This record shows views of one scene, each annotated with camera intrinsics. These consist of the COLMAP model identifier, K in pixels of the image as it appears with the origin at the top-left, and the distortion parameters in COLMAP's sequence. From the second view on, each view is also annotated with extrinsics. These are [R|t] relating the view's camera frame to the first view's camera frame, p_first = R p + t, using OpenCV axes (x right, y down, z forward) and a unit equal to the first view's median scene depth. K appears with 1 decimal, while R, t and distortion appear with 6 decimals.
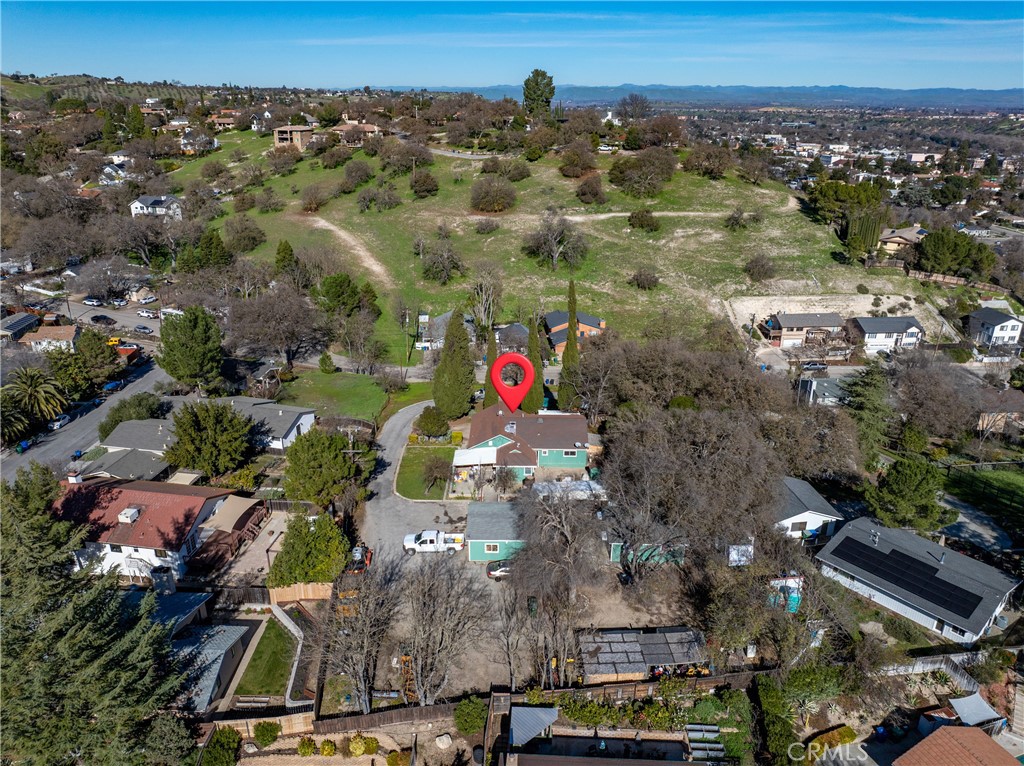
lens RADIAL K [[718.1, 0, 514.7], [0, 718.1, 381.3], [0, 0, 1]] dist [-0.039651, 0.006809]
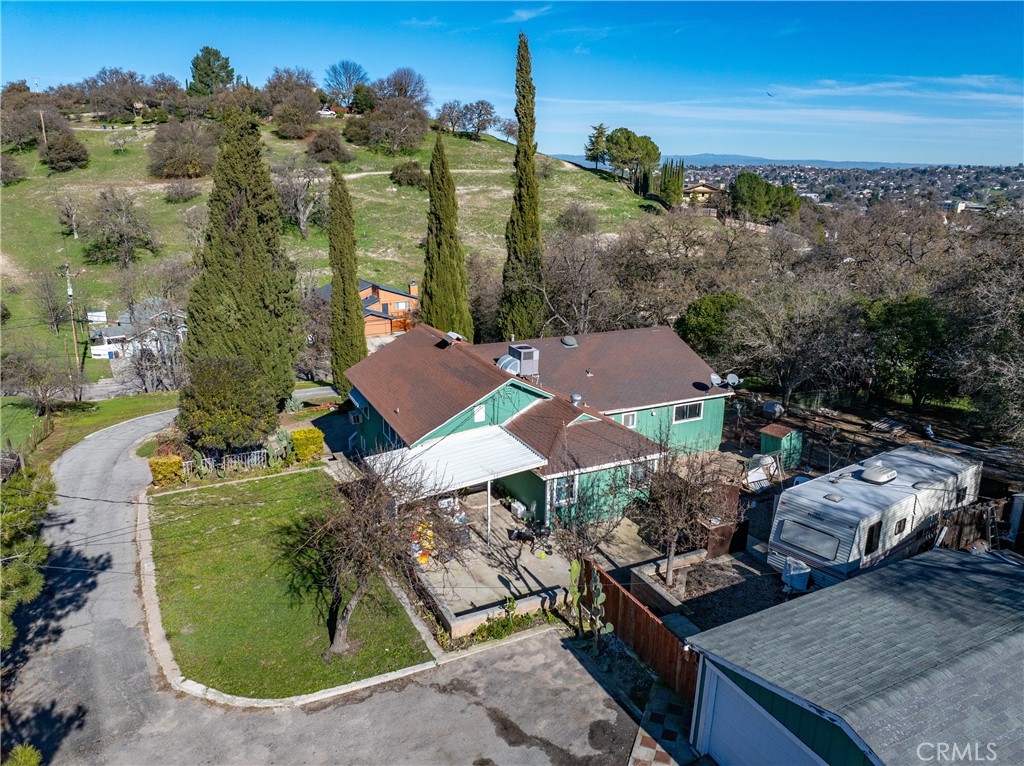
lens RADIAL K [[718.1, 0, 513.9], [0, 718.1, 377.6], [0, 0, 1]] dist [-0.039651, 0.006809]
pose [[0.898523, -0.123353, 0.421236, -0.065577], [0.161234, 0.985362, -0.055374, 0.040590], [-0.408239, 0.117672, 0.905259, 0.325439]]
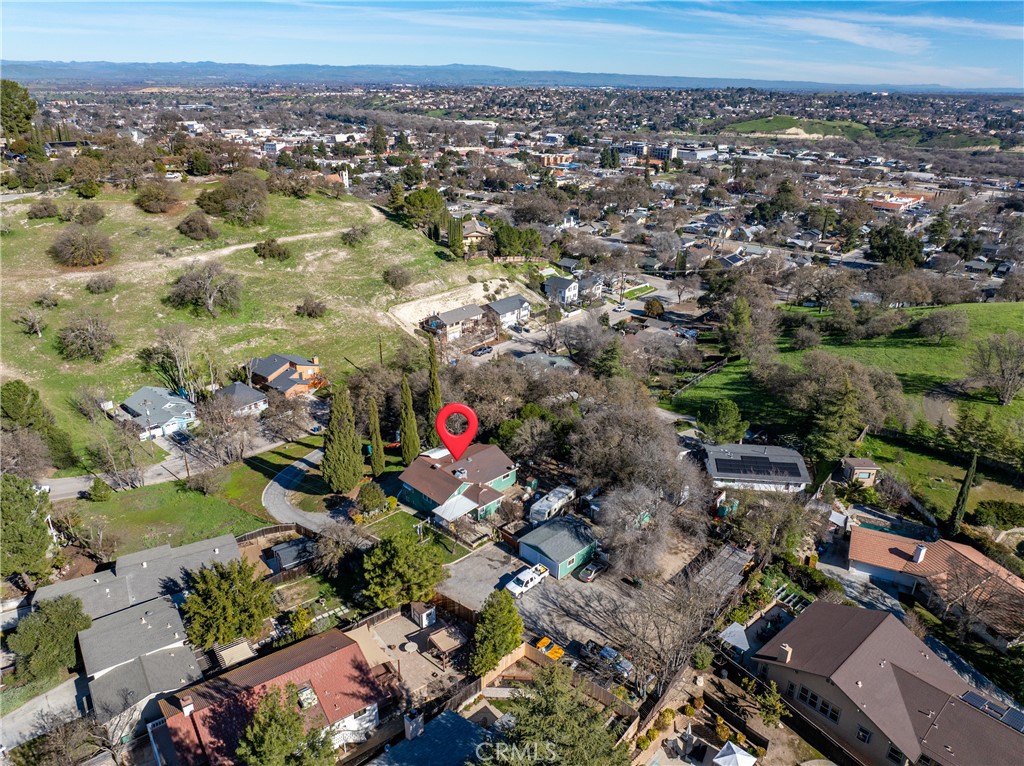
lens RADIAL K [[718.1, 0, 516.5], [0, 718.1, 385.9], [0, 0, 1]] dist [-0.039651, 0.006809]
pose [[0.707566, -0.272089, 0.652164, -0.298402], [0.248426, 0.959766, 0.130893, -0.090848], [-0.661540, 0.069400, 0.746692, 0.034290]]
